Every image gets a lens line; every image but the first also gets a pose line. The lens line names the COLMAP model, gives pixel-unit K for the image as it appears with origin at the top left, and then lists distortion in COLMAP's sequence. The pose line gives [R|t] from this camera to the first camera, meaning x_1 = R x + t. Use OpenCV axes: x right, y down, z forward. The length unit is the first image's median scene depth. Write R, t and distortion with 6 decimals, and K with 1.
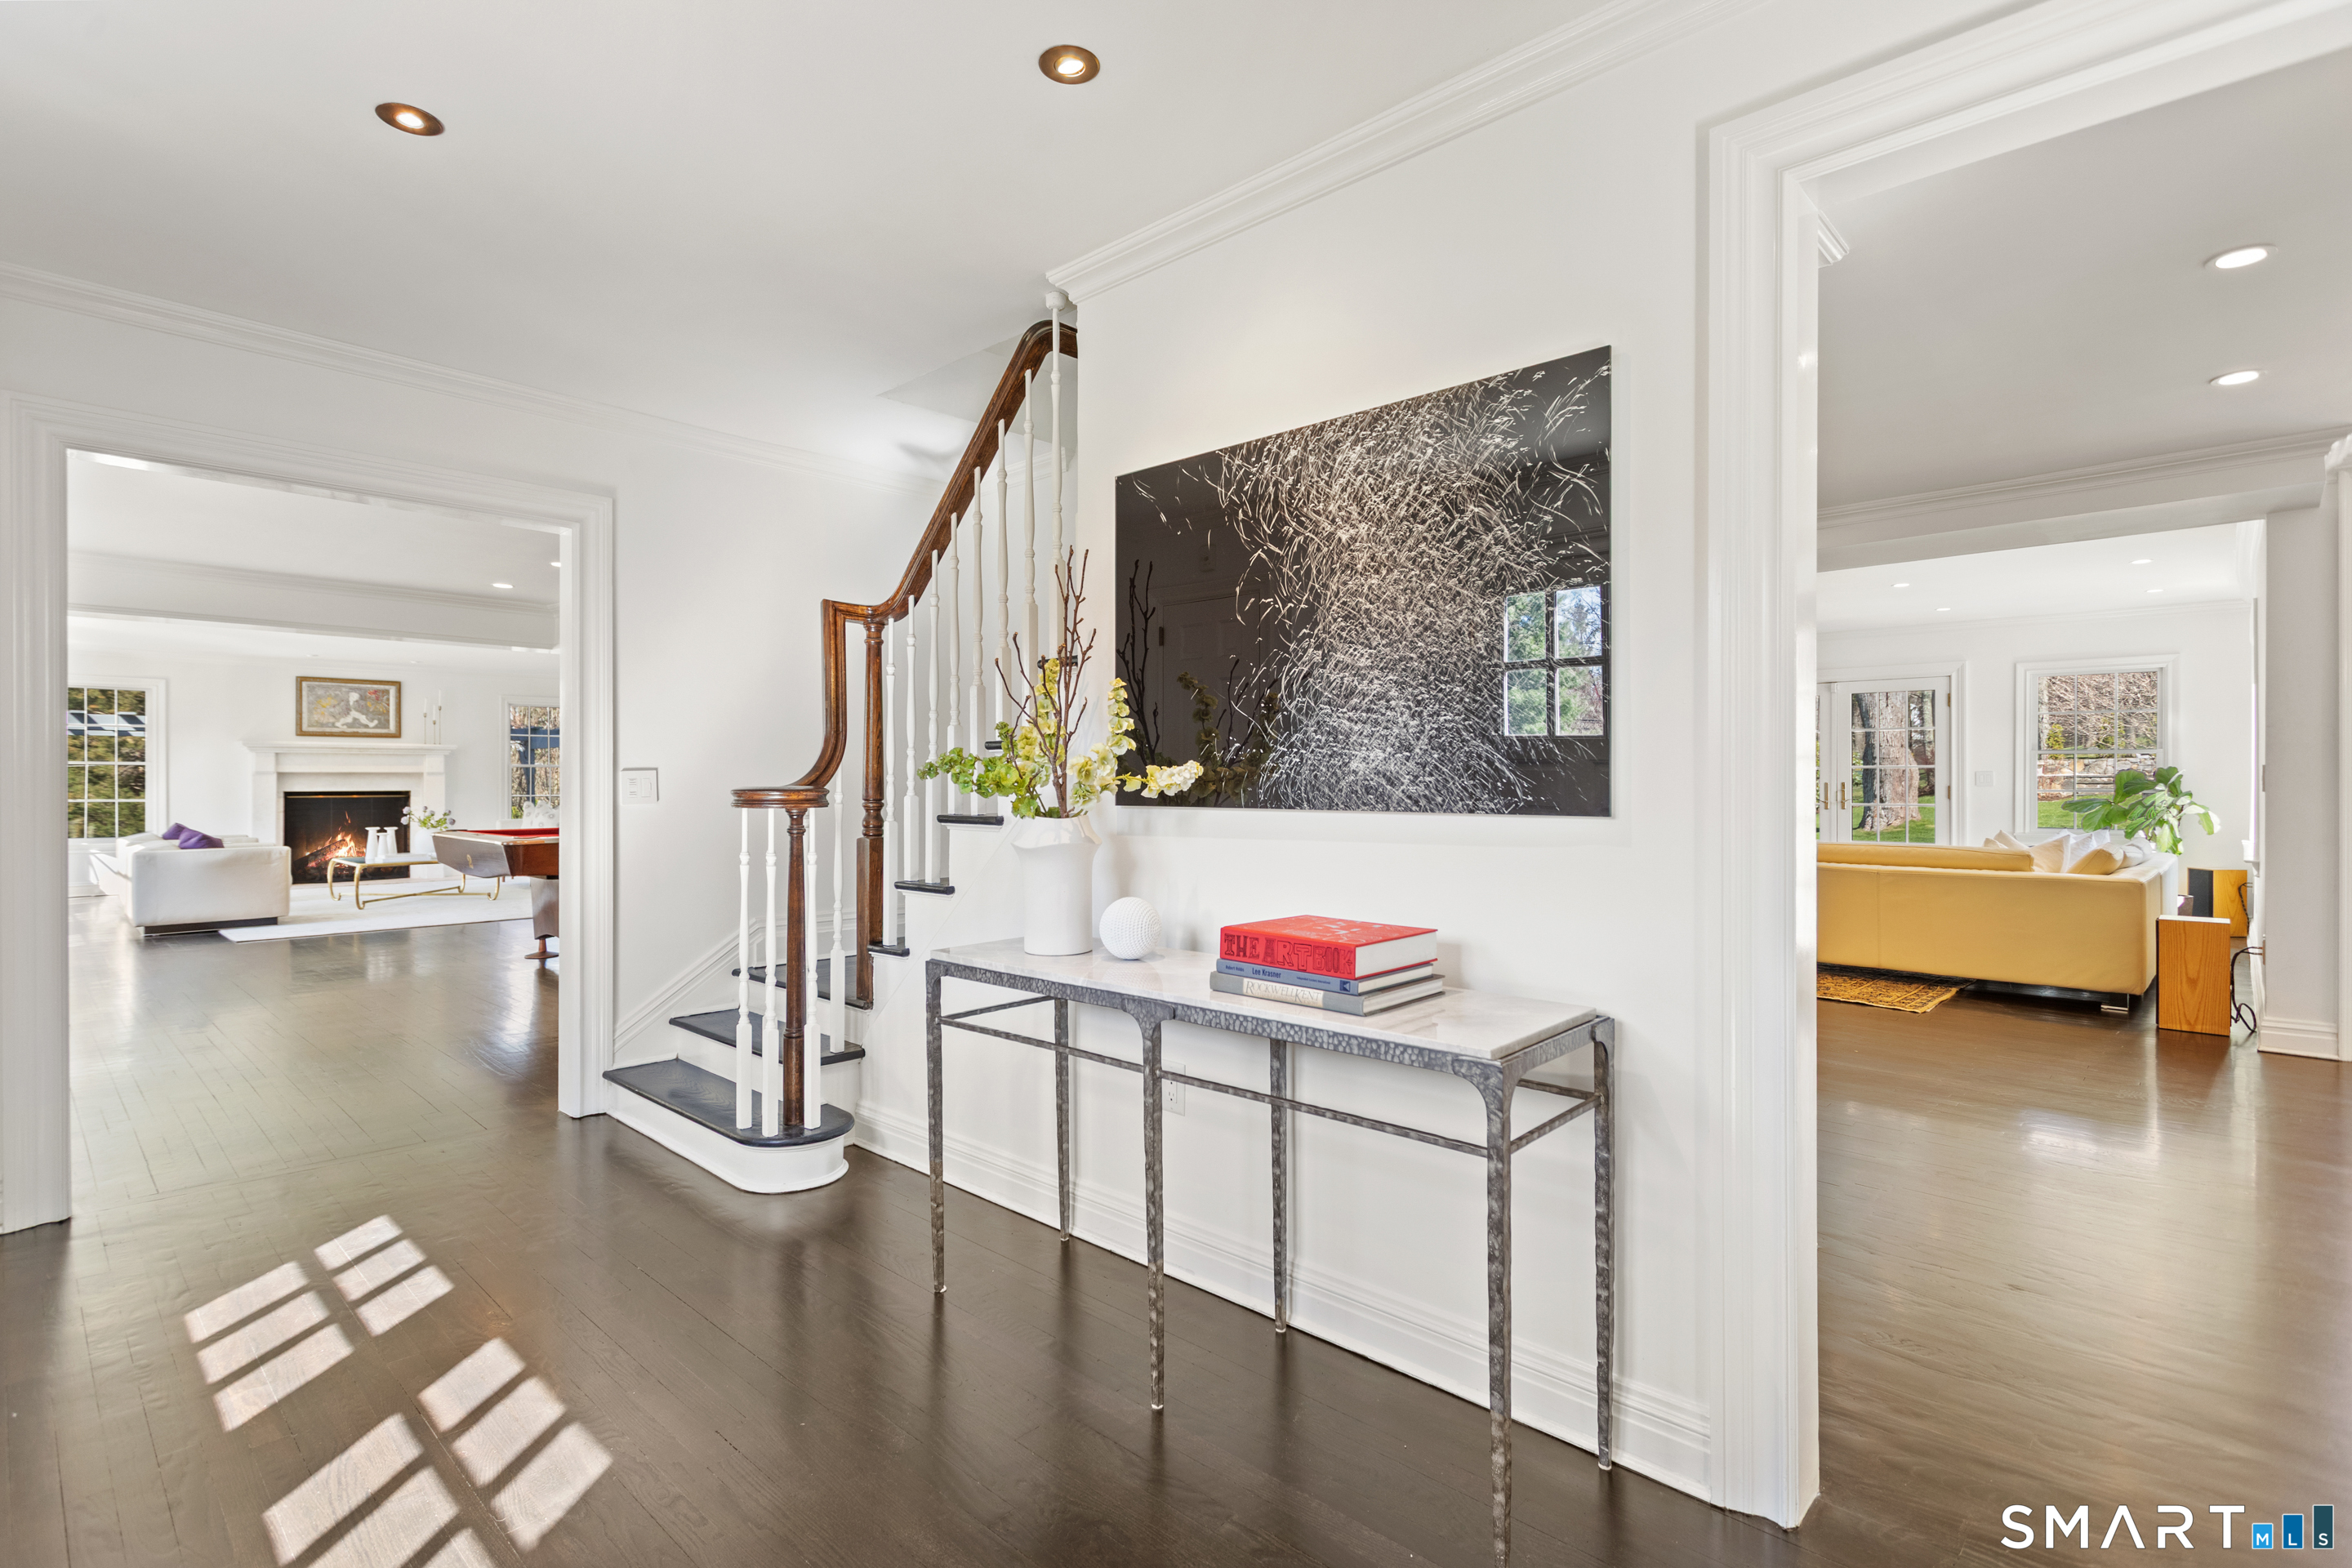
lens RADIAL K [[1118.5, 0, 1182.3], [0, 1118.5, 784.9], [0, 0, 1]] dist [0.003503, -0.000960]
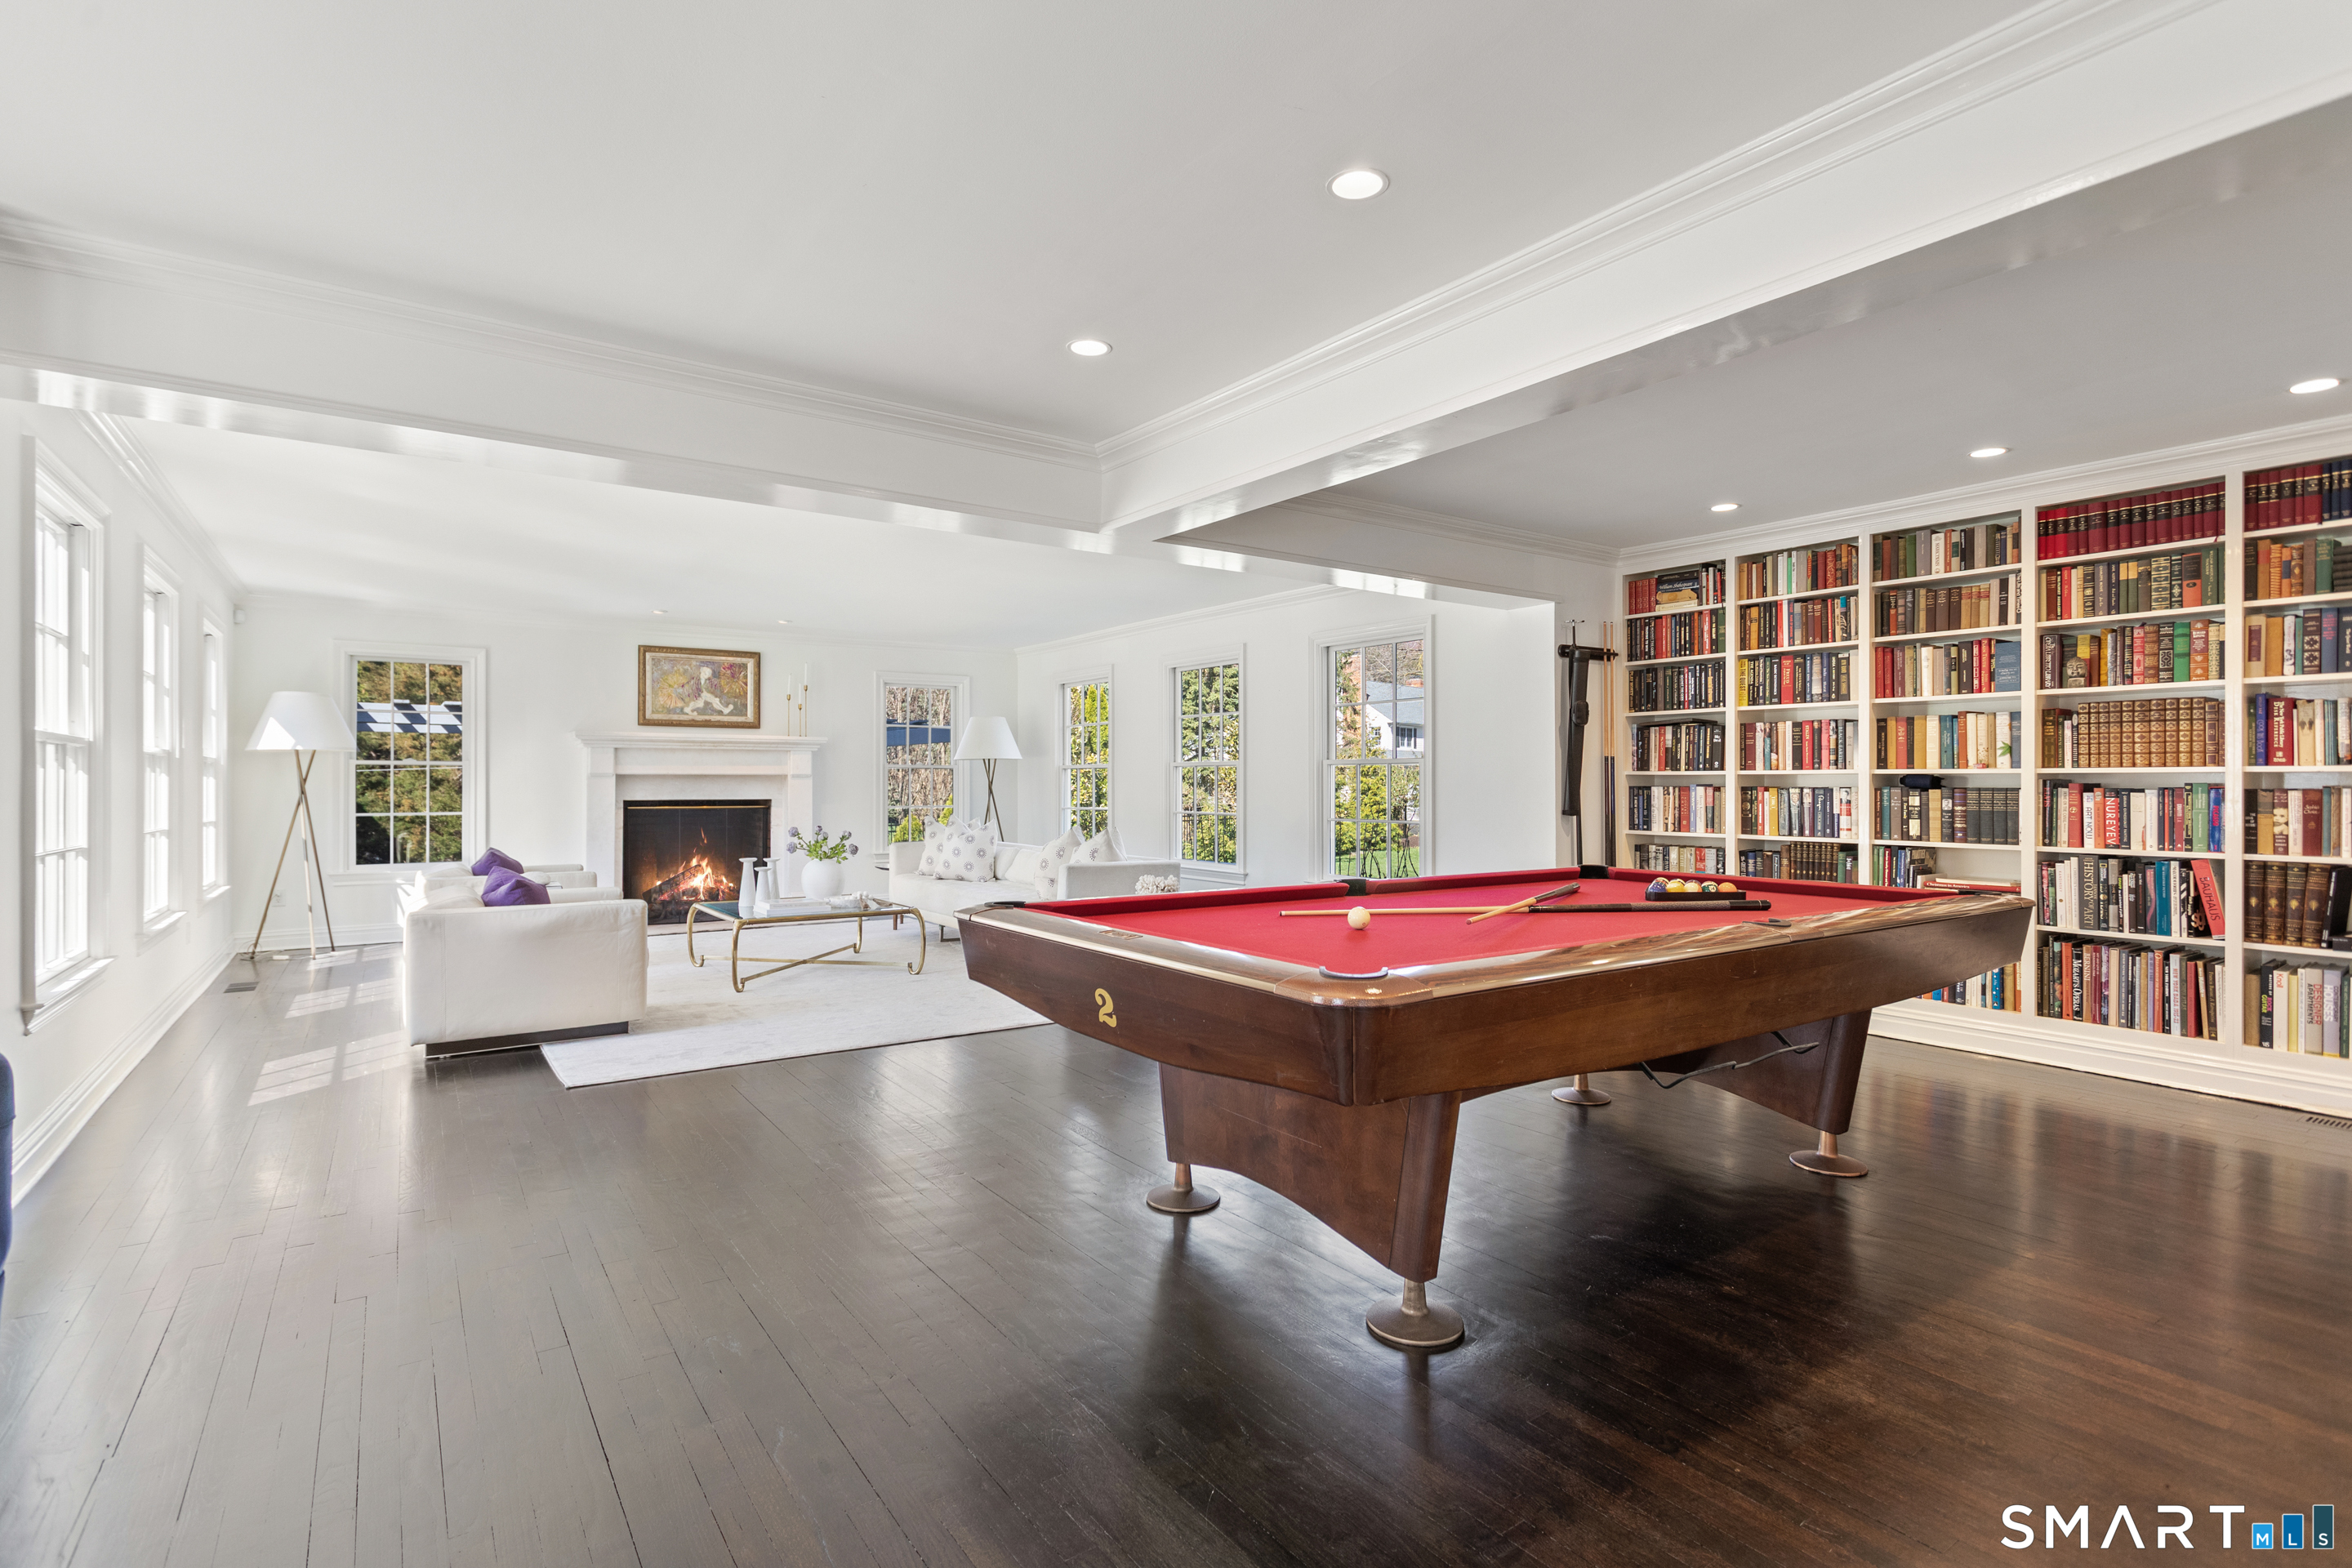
lens RADIAL K [[1118.5, 0, 1155.4], [0, 1118.5, 779.2], [0, 0, 1]] dist [0.003503, -0.000960]
pose [[0.976314, -0.002167, -0.216345, -0.297787], [0.000069, 0.999953, -0.009703, -0.001306], [0.216356, 0.009458, 0.976269, 0.352986]]
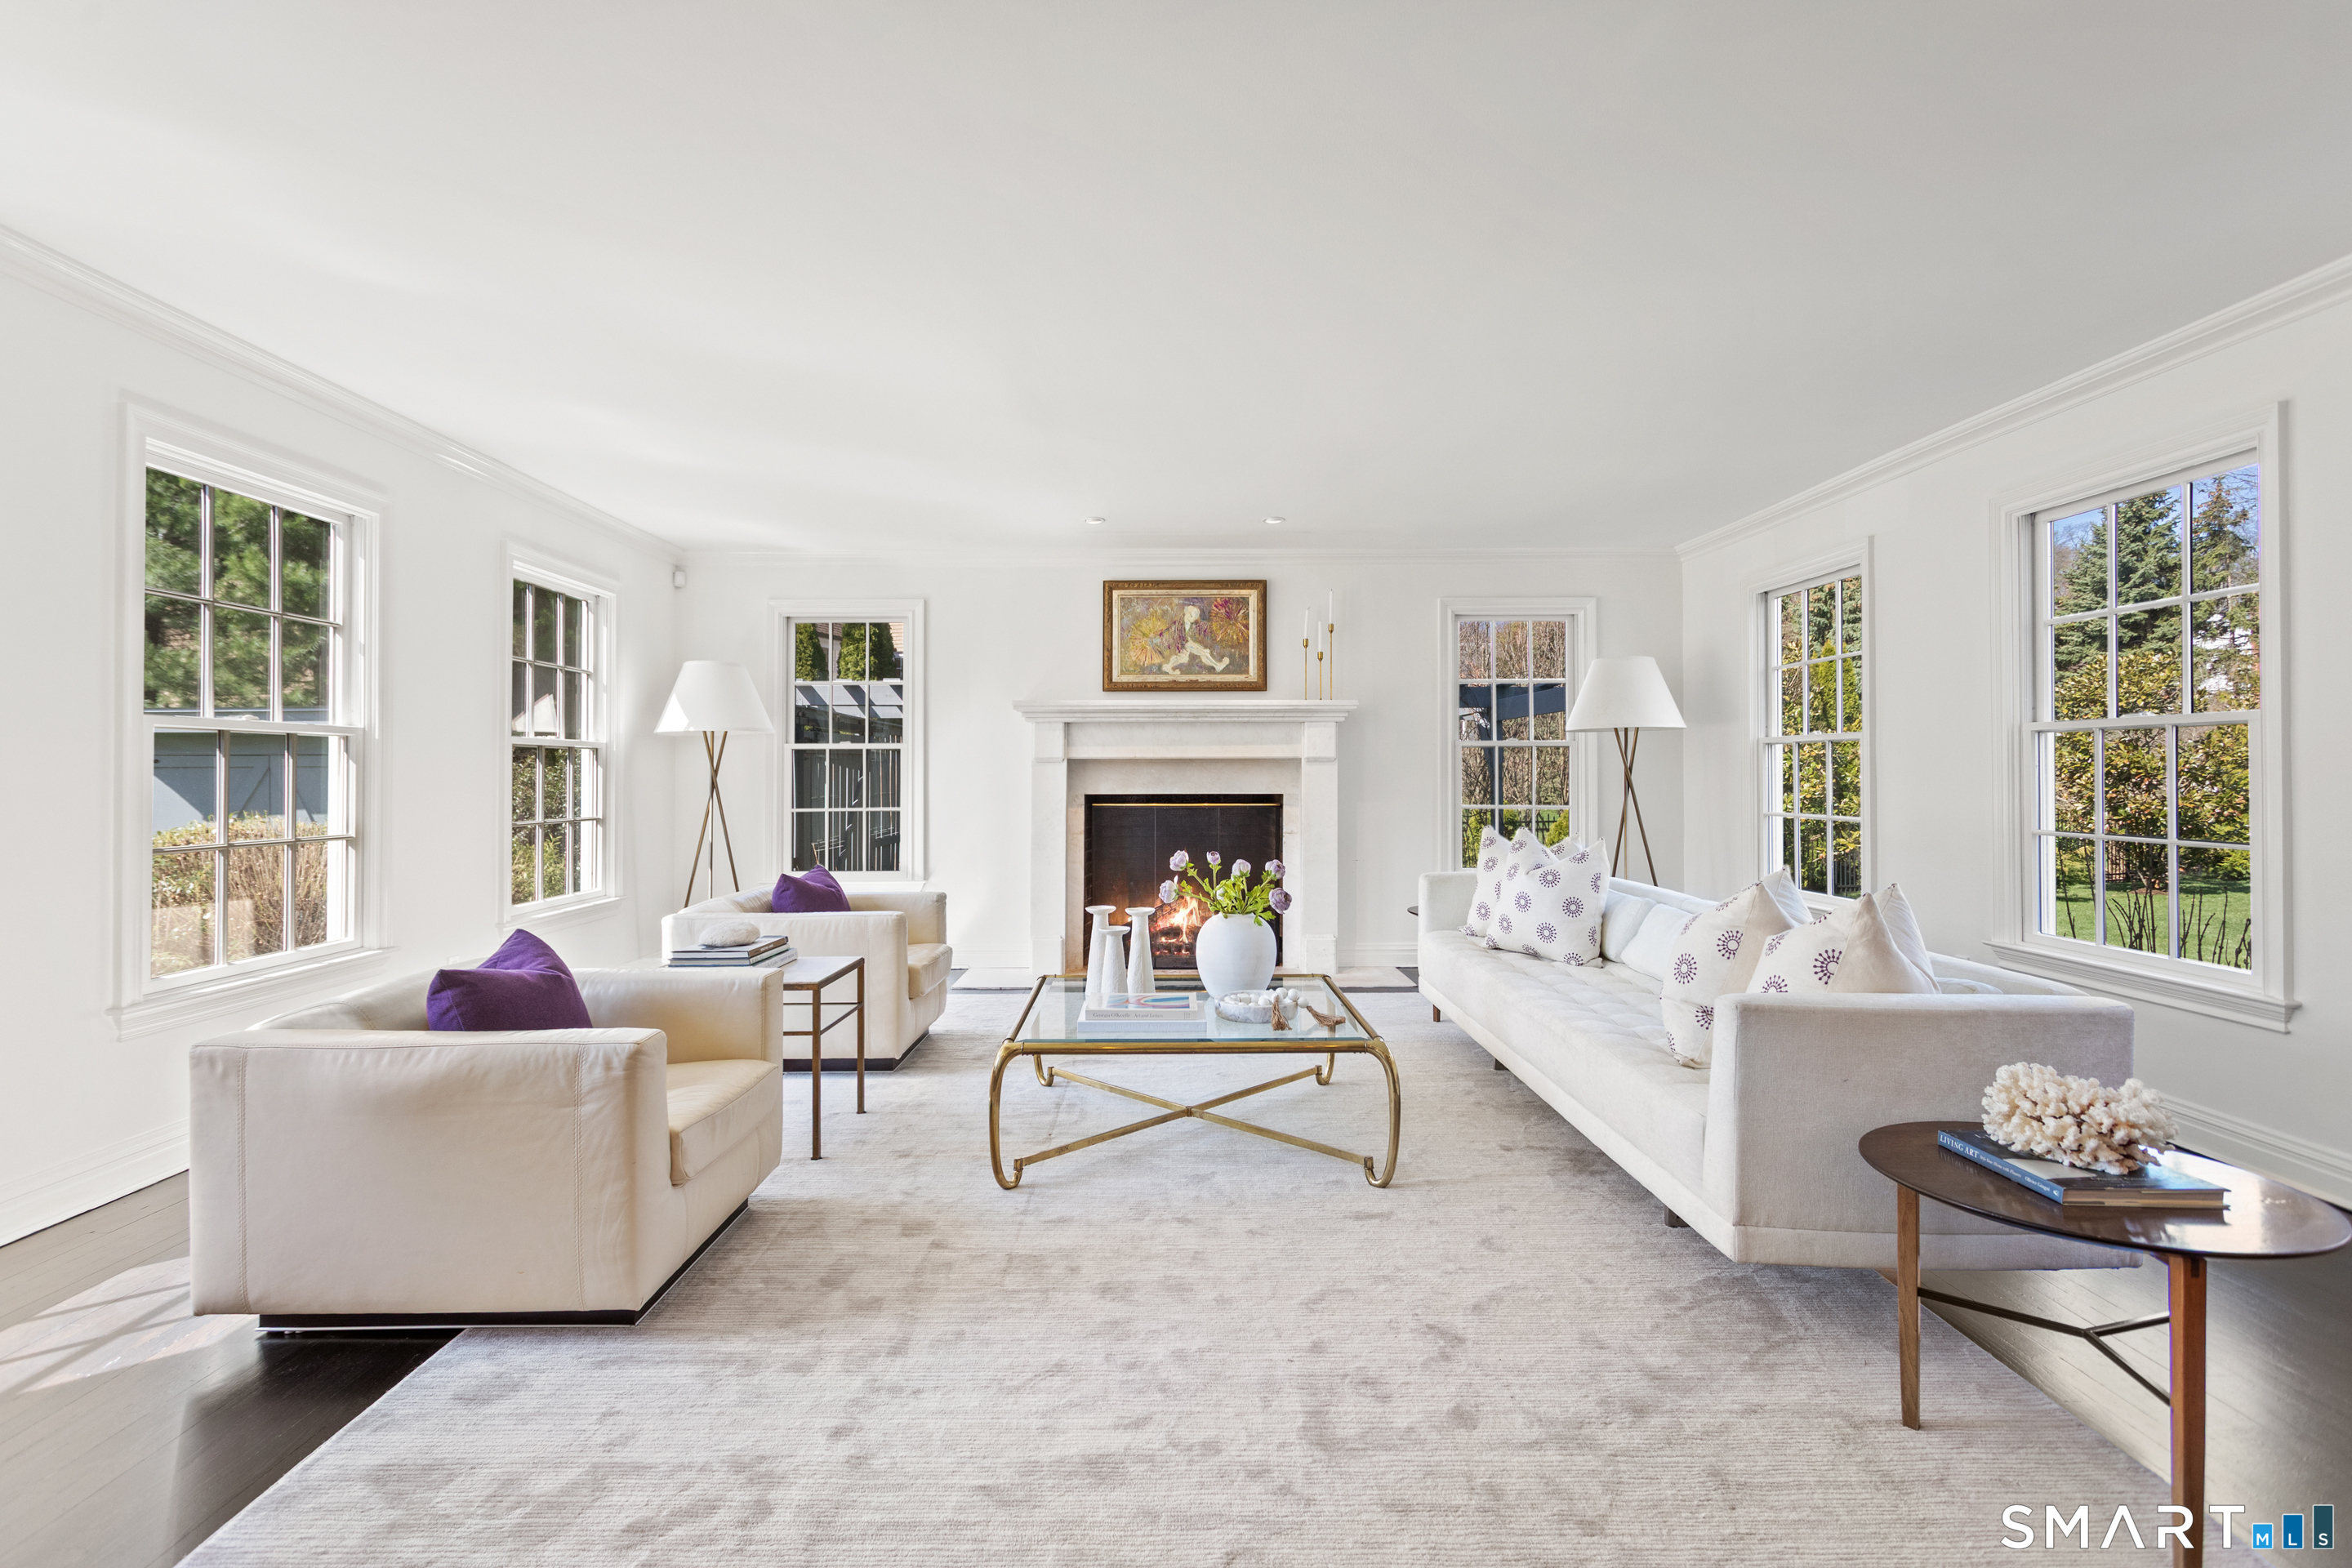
lens RADIAL K [[1118.5, 0, 1173.0], [0, 1118.5, 770.1], [0, 0, 1]] dist [0.003503, -0.000960]
pose [[0.692576, -0.004542, -0.721330, -0.380143], [-0.000002, 0.999980, -0.006298, -0.002872], [0.721345, 0.004363, 0.692563, 0.650568]]
